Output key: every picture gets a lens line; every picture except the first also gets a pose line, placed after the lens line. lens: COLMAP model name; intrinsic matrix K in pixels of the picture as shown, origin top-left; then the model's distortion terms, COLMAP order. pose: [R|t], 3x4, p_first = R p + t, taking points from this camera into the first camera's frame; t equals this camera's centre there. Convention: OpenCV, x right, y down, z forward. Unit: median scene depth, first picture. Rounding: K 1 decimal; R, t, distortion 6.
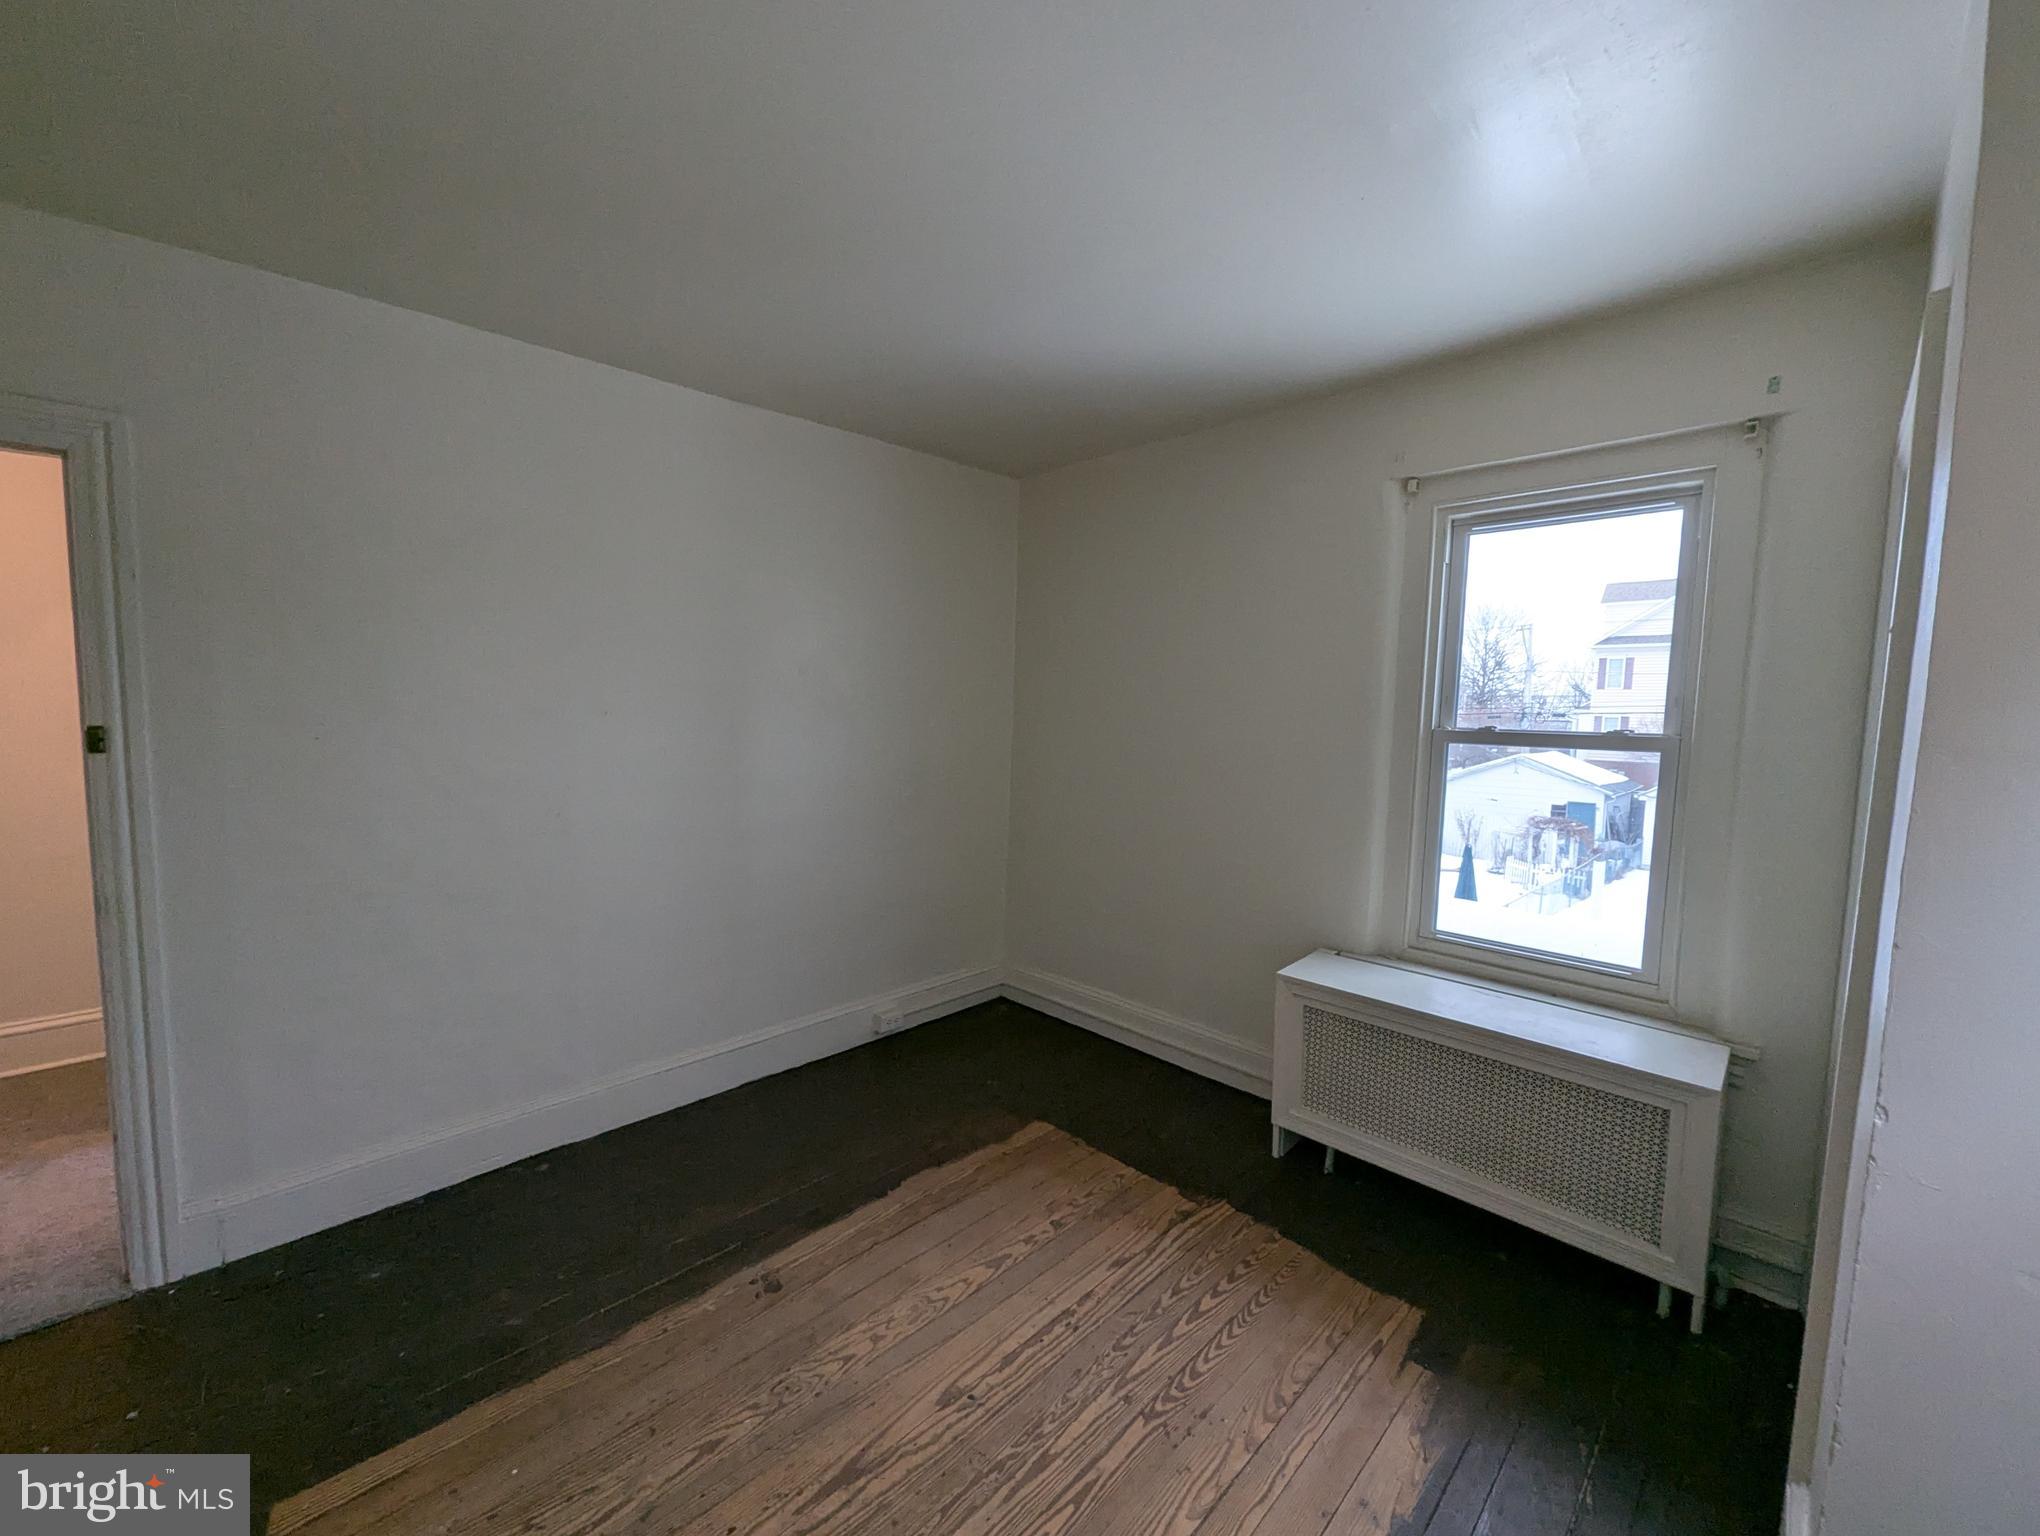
lens RADIAL K [[801.7, 0, 1017.4], [0, 801.7, 779.3], [0, 0, 1]] dist [0.000198, 0.000183]
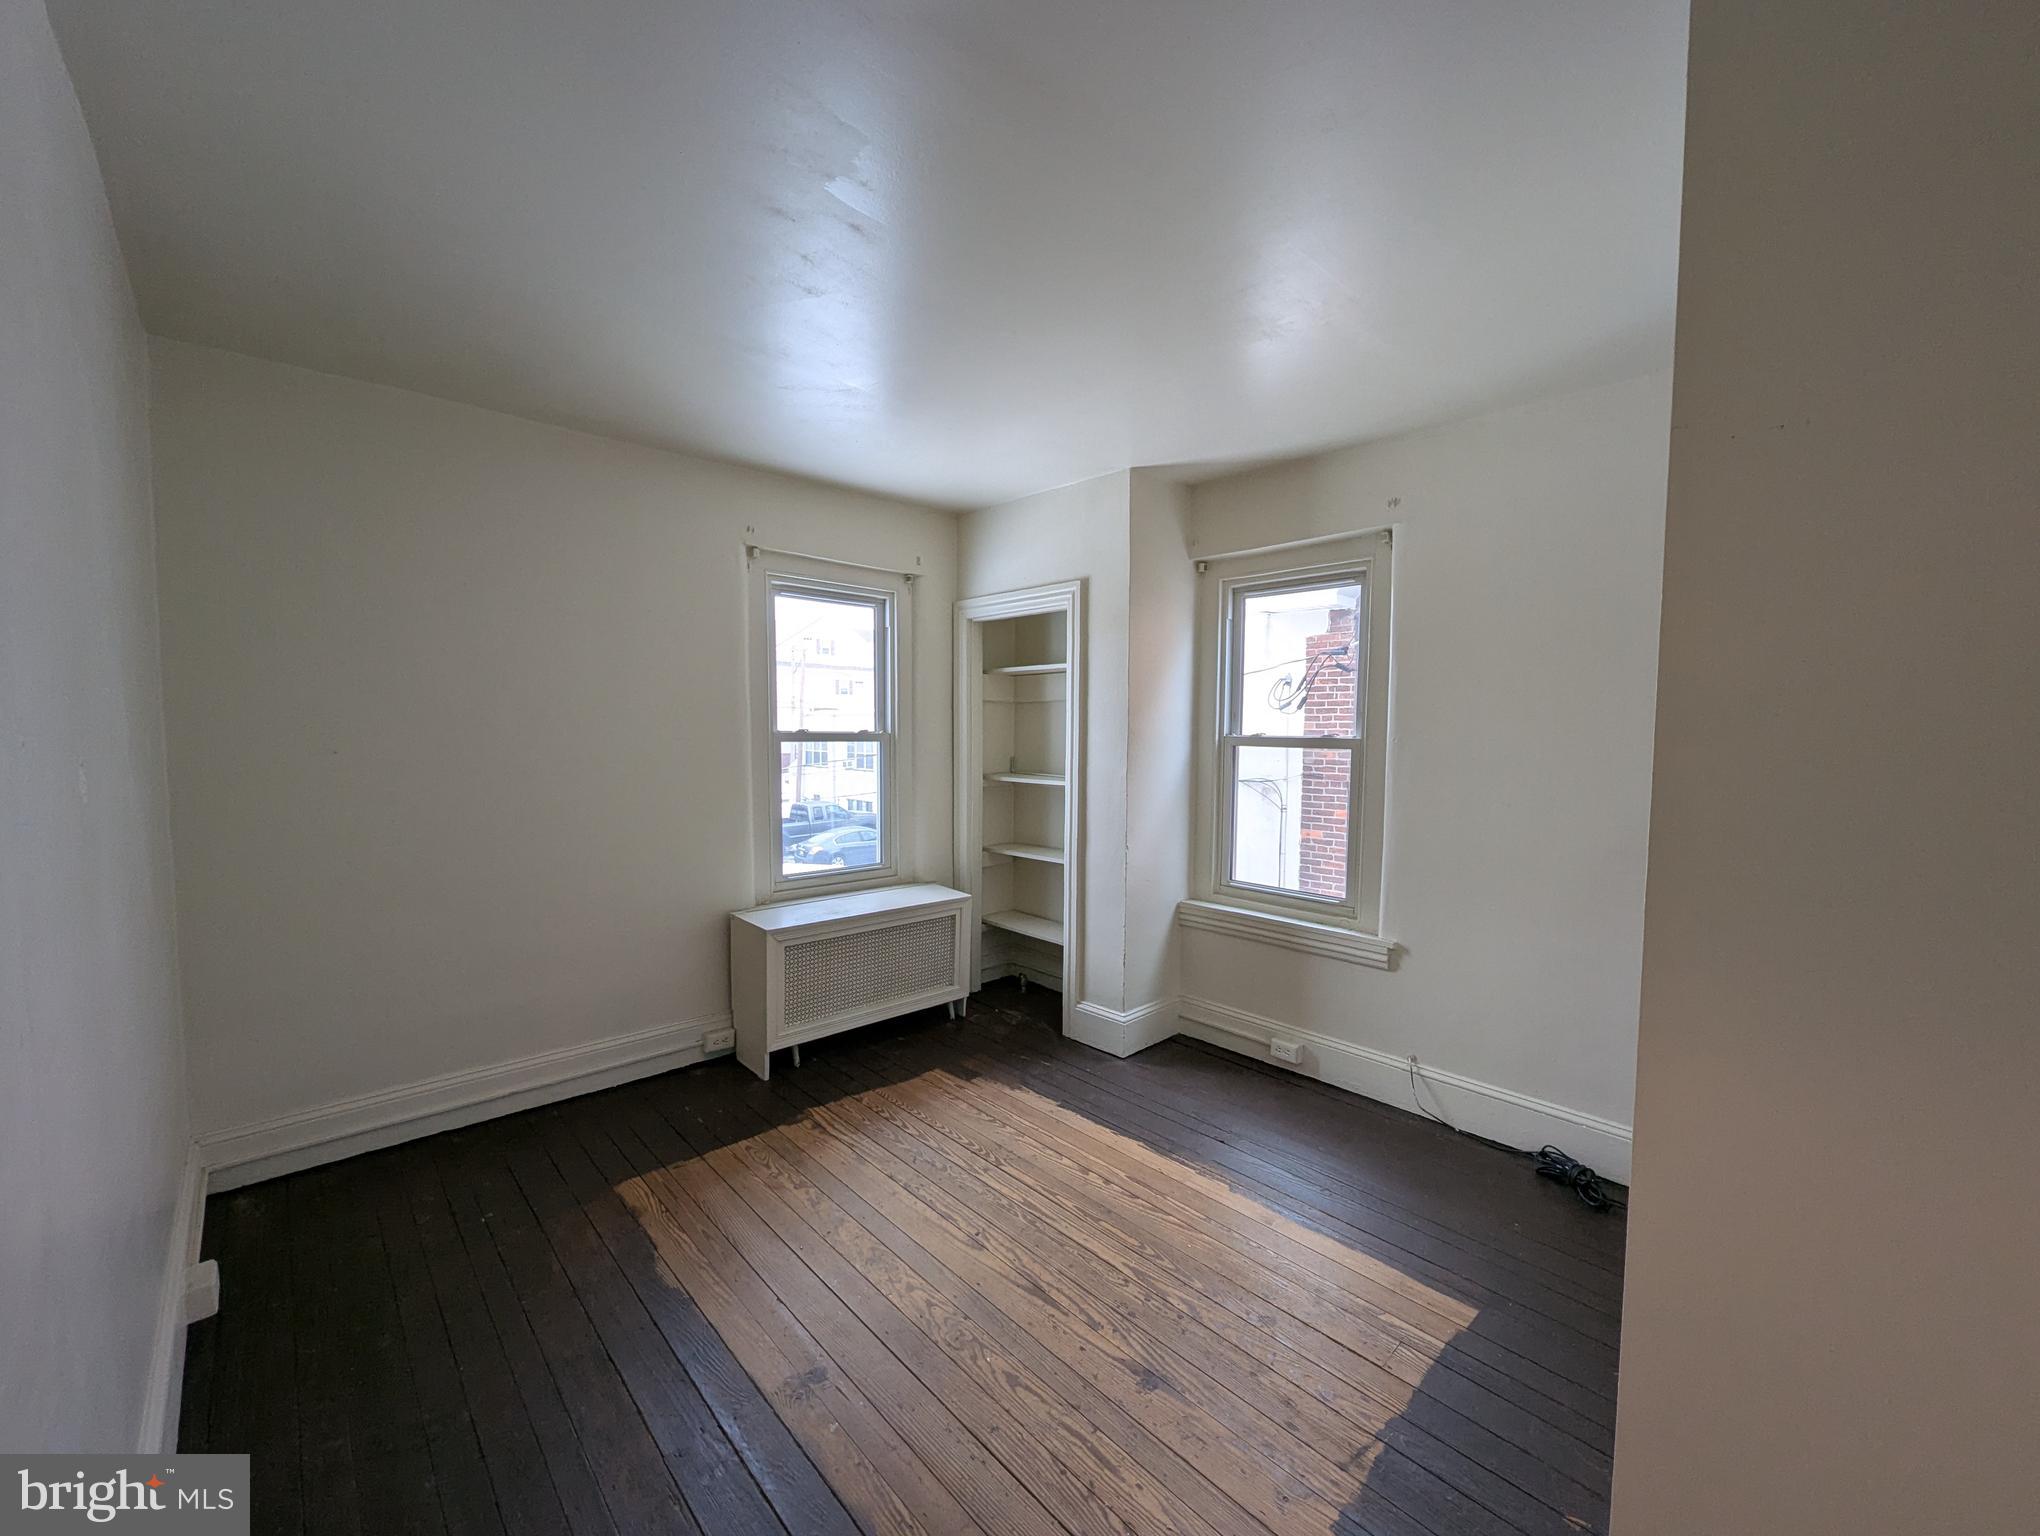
lens RADIAL K [[801.7, 0, 1006.2], [0, 801.7, 772.0], [0, 0, 1]] dist [0.000198, 0.000183]
pose [[0.053376, -0.082931, 0.995125, -1.088015], [0.079413, 0.993742, 0.078556, -0.090678], [-0.995412, 0.074833, 0.059628, 0.656961]]
